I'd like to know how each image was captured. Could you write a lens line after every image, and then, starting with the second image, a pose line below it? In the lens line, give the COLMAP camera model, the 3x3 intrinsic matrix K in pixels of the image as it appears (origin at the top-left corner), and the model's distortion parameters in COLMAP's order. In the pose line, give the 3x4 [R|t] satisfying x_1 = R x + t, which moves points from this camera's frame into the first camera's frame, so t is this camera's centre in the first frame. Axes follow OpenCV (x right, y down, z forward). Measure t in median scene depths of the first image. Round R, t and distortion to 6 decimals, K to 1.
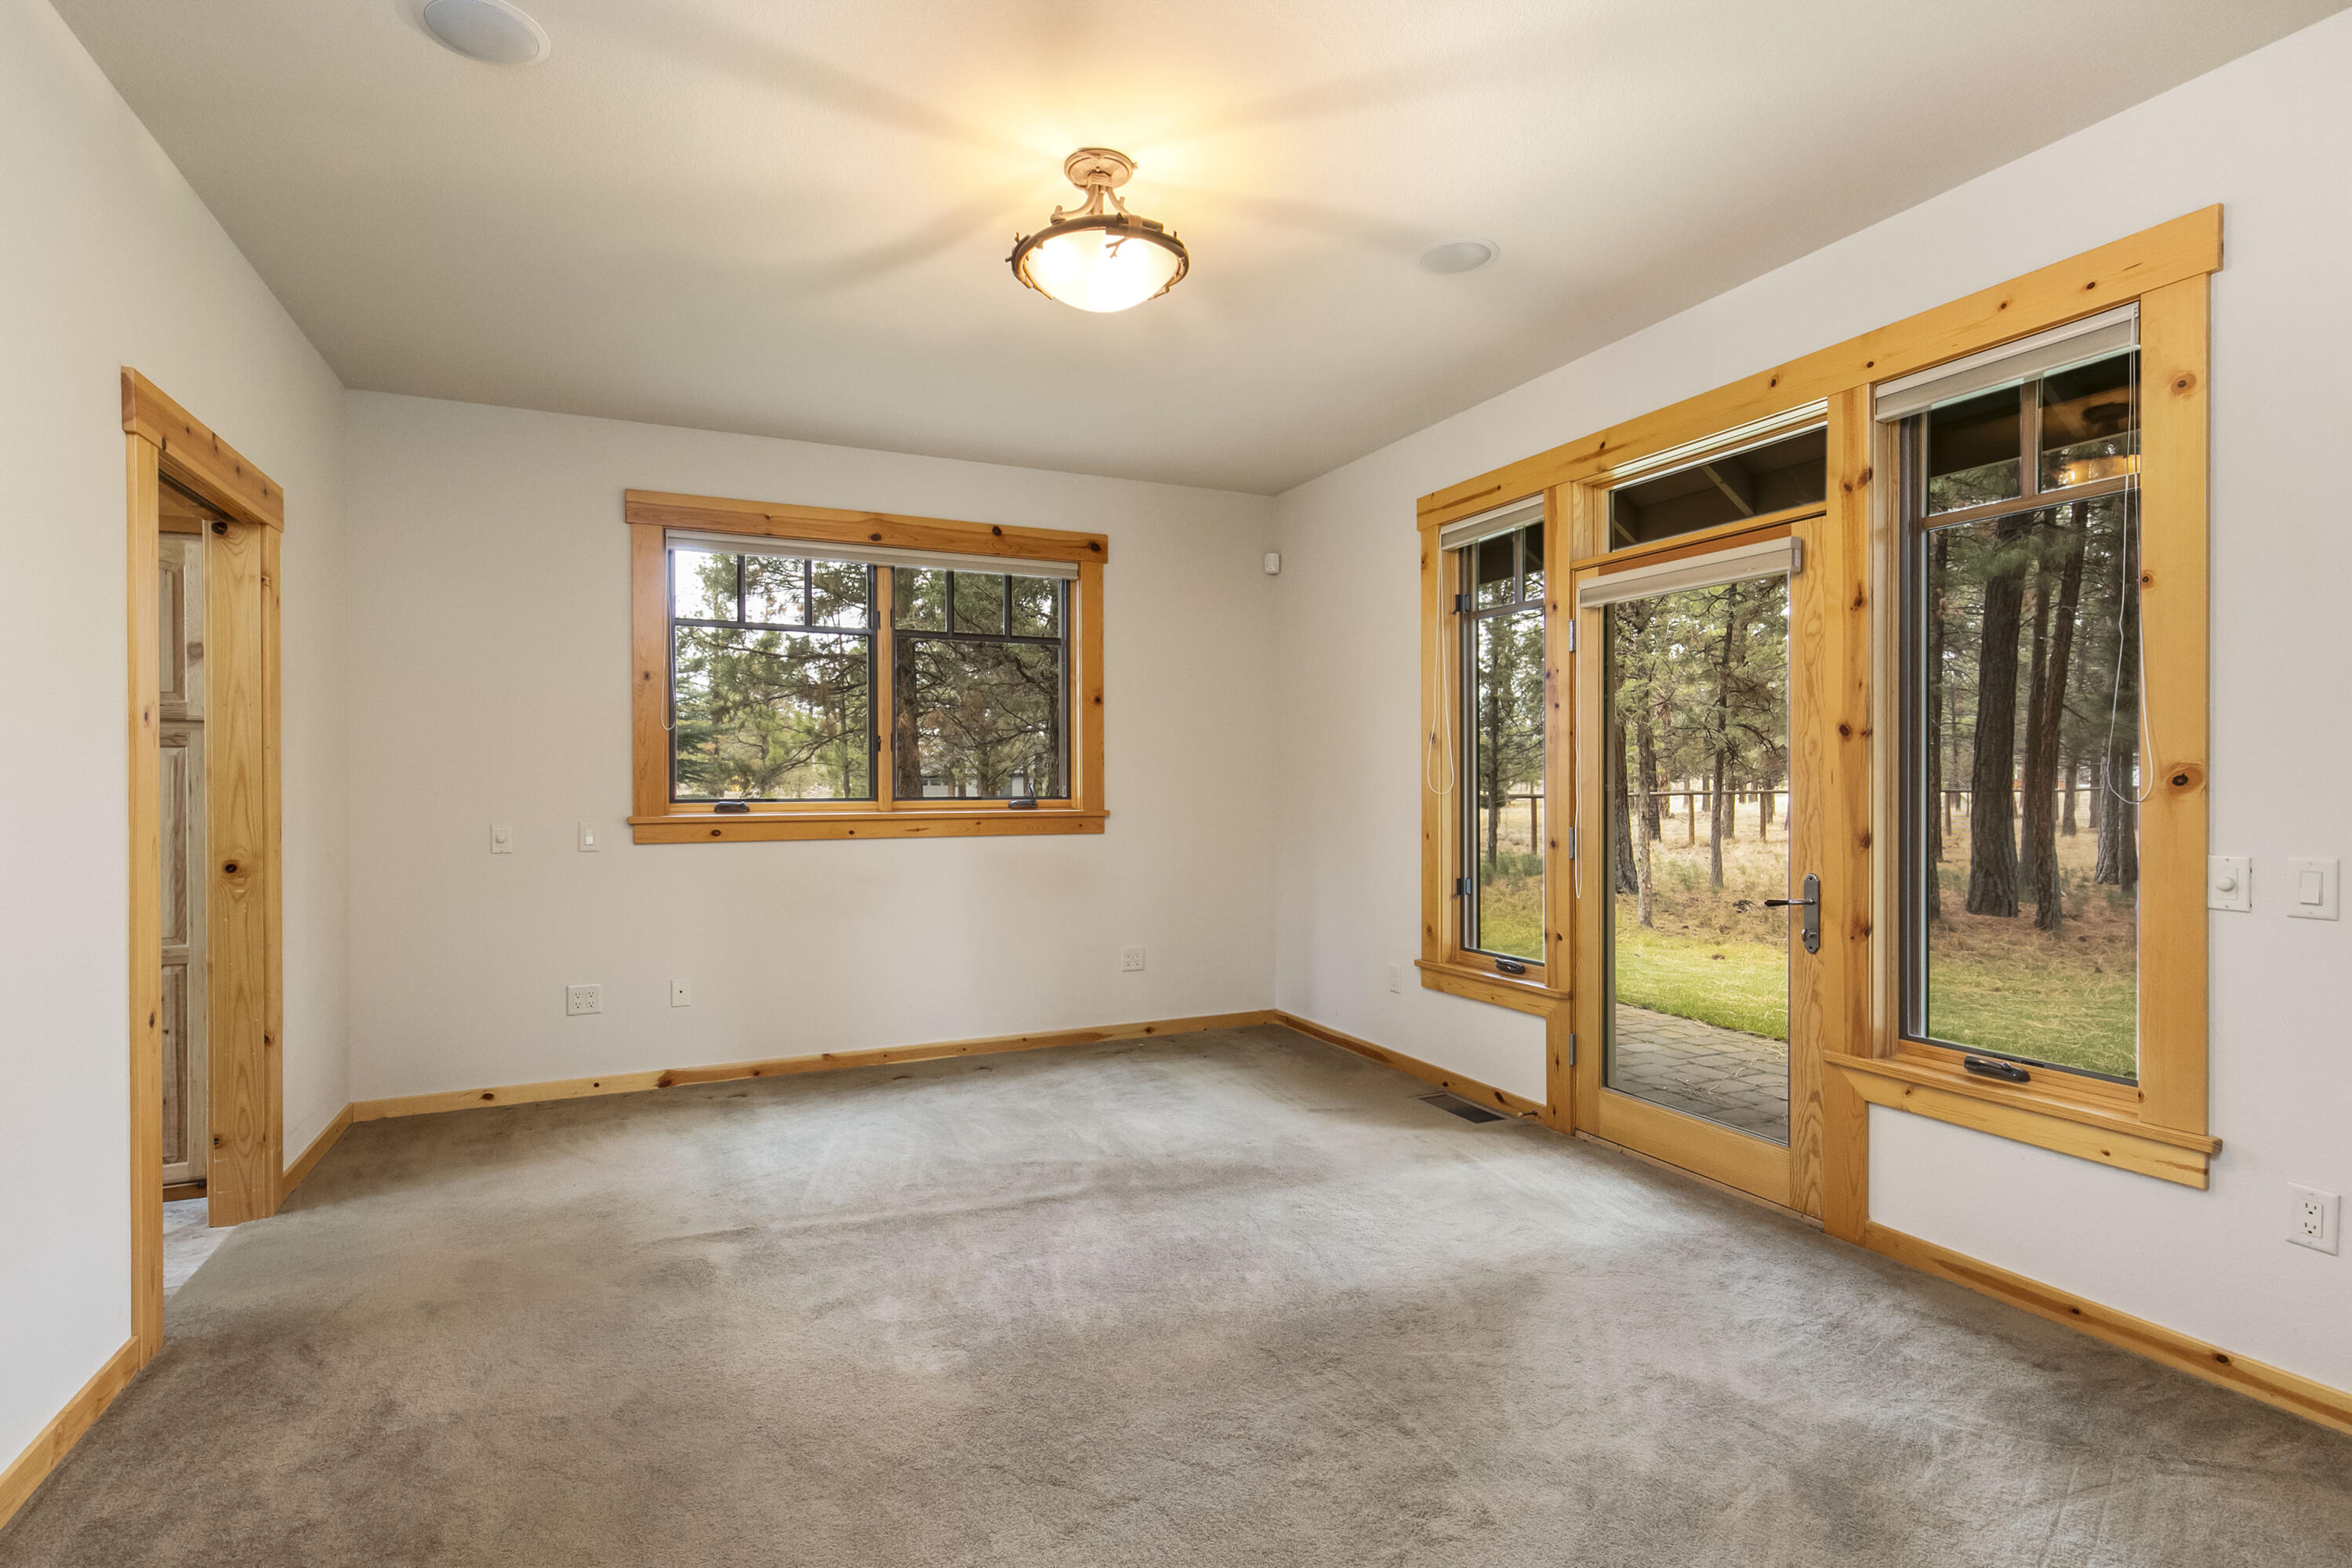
lens RADIAL K [[1098.5, 0, 1171.4], [0, 1098.5, 794.8], [0, 0, 1]] dist [0.002628, -0.000323]
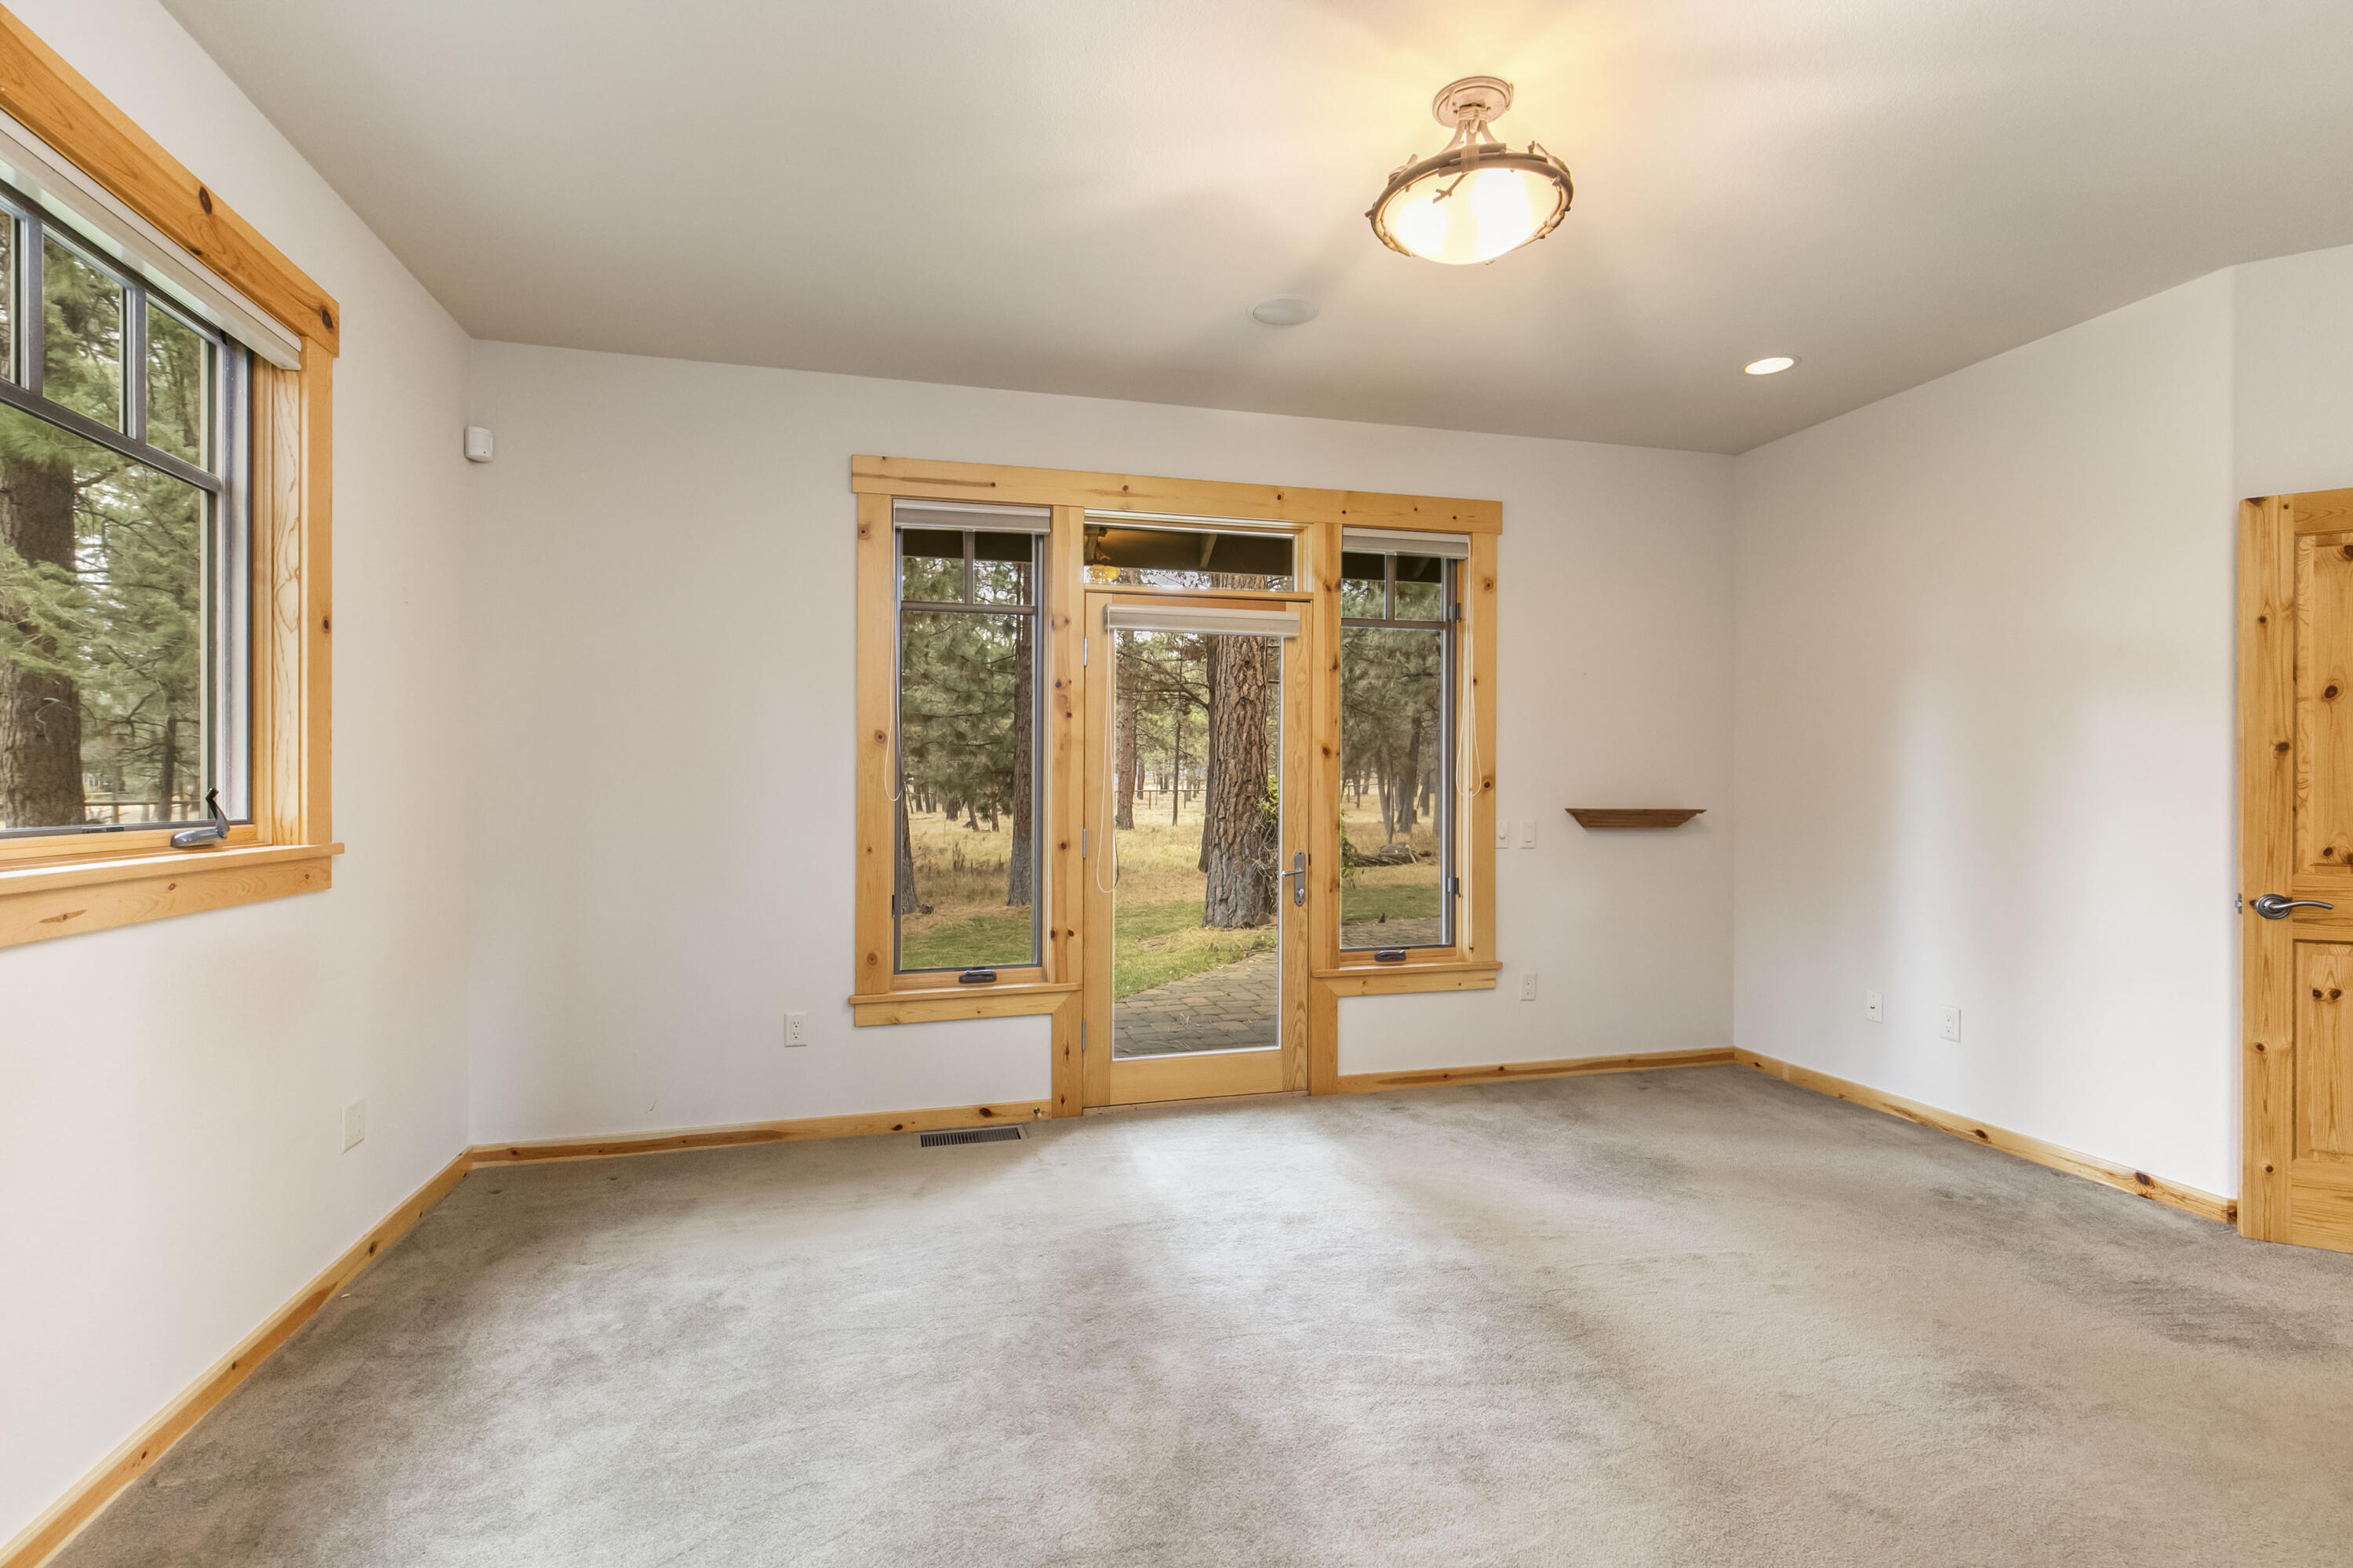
lens RADIAL K [[1099.0, 0, 1171.9], [0, 1099.0, 794.9], [0, 0, 1]] dist [0.002628, -0.000323]
pose [[0.179078, -0.007250, 0.983808, -0.717455], [0.014521, 0.999883, 0.004725, -0.008107], [-0.983728, 0.013439, 0.179163, 0.764497]]
